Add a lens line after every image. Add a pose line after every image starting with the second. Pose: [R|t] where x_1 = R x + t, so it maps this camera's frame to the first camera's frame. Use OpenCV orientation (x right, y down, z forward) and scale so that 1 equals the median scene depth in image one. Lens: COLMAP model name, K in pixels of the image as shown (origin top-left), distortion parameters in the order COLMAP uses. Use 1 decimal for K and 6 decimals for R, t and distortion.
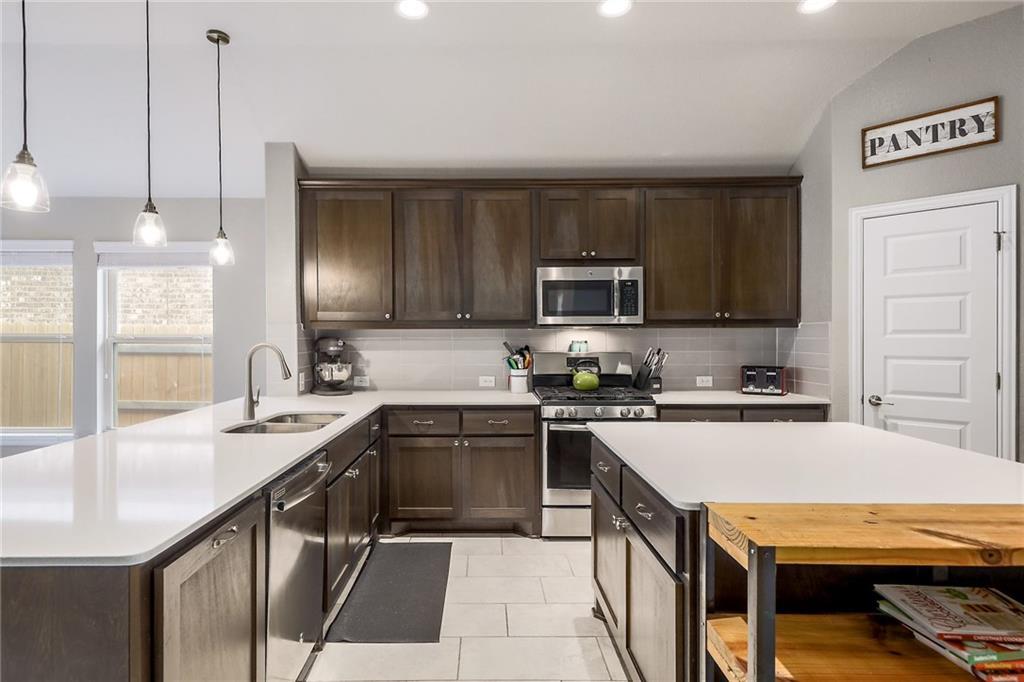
lens RADIAL K [[555.9, 0, 491.9], [0, 555.9, 343.0], [0, 0, 1]] dist [0.034990, -0.016486]
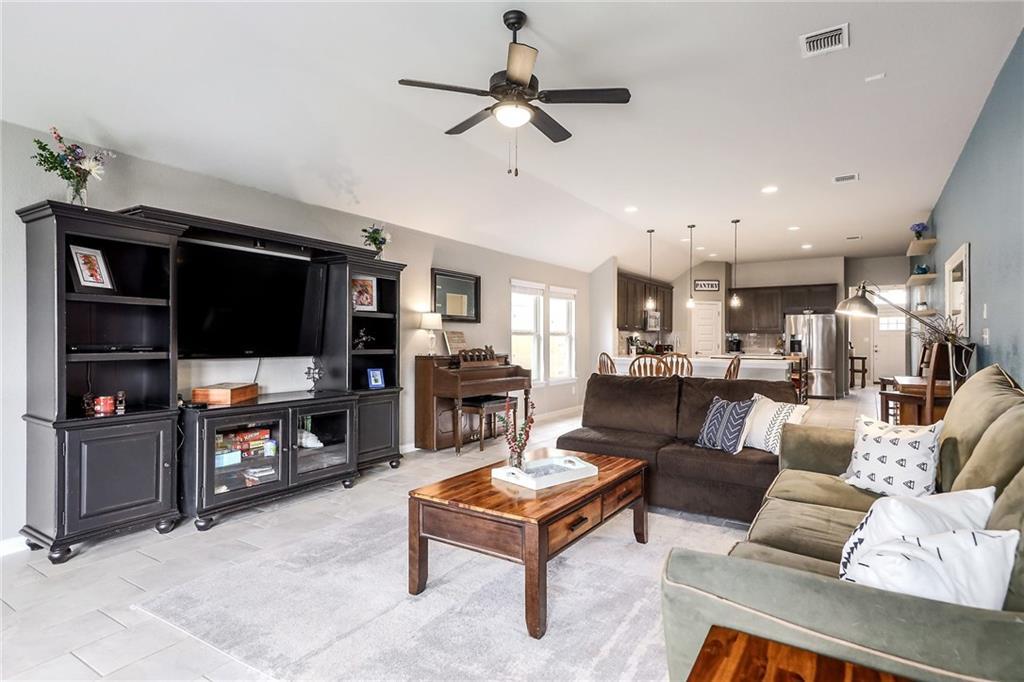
lens RADIAL K [[530.3, 0, 510.9], [0, 530.3, 338.4], [0, 0, 1]] dist [-0.004459, -0.000719]
pose [[0.556955, 0.006113, 0.830520, -2.603819], [-0.000718, 0.999976, -0.006879, 0.029109], [-0.830542, 0.003235, 0.556946, 0.048694]]
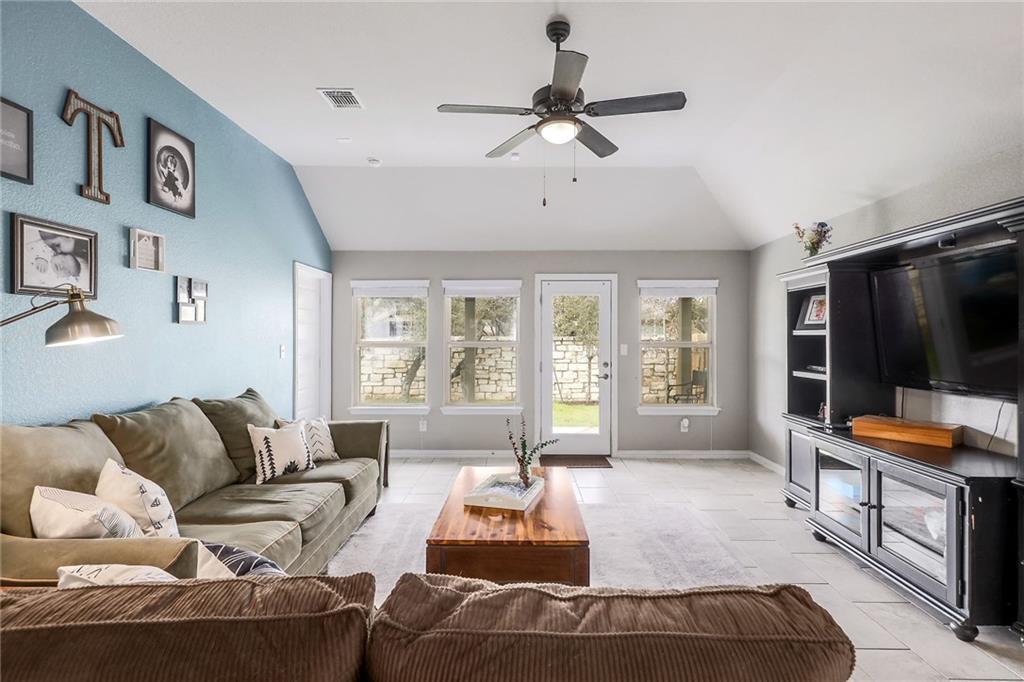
lens RADIAL K [[498.3, 0, 515.0], [0, 498.3, 337.7], [0, 0, 1]] dist [0.003860, -0.000542]
pose [[-0.022026, -0.000439, -0.999757, -1.278116], [-0.006566, 0.999978, -0.000294, -0.018210], [0.999736, 0.006558, -0.022028, 0.427349]]
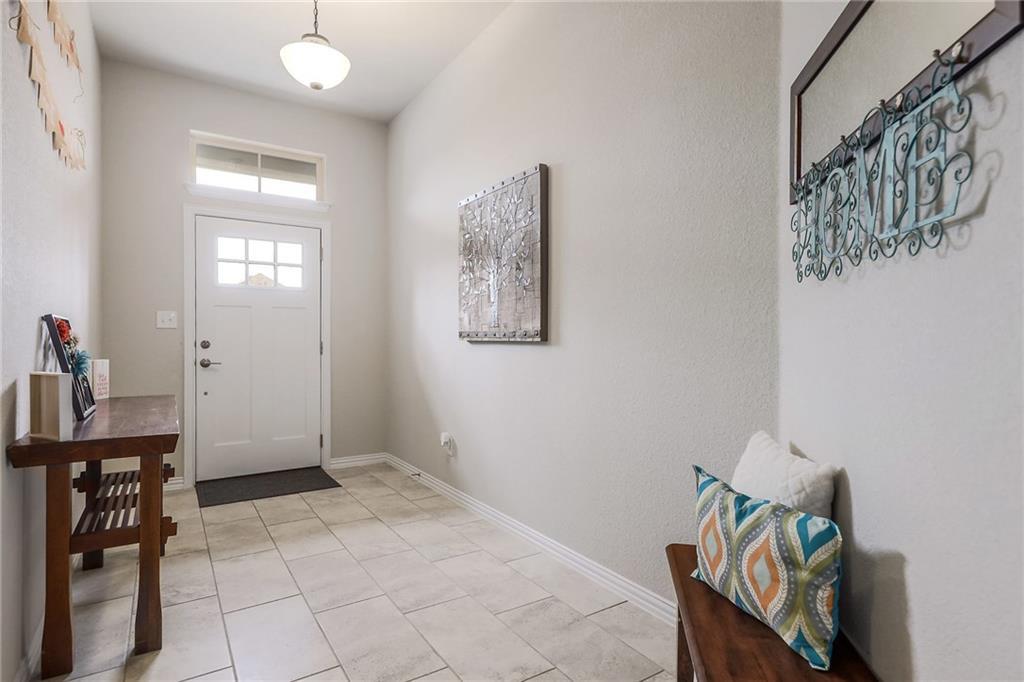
lens RADIAL K [[498.3, 0, 515.0], [0, 498.3, 337.7], [0, 0, 1]] dist [0.003860, -0.000542]
pose [[-0.570131, -0.003193, 0.821547, 1.184054], [0.007513, 0.999930, 0.009100, 0.041667], [-0.821519, 0.011360, -0.570068, 0.044688]]
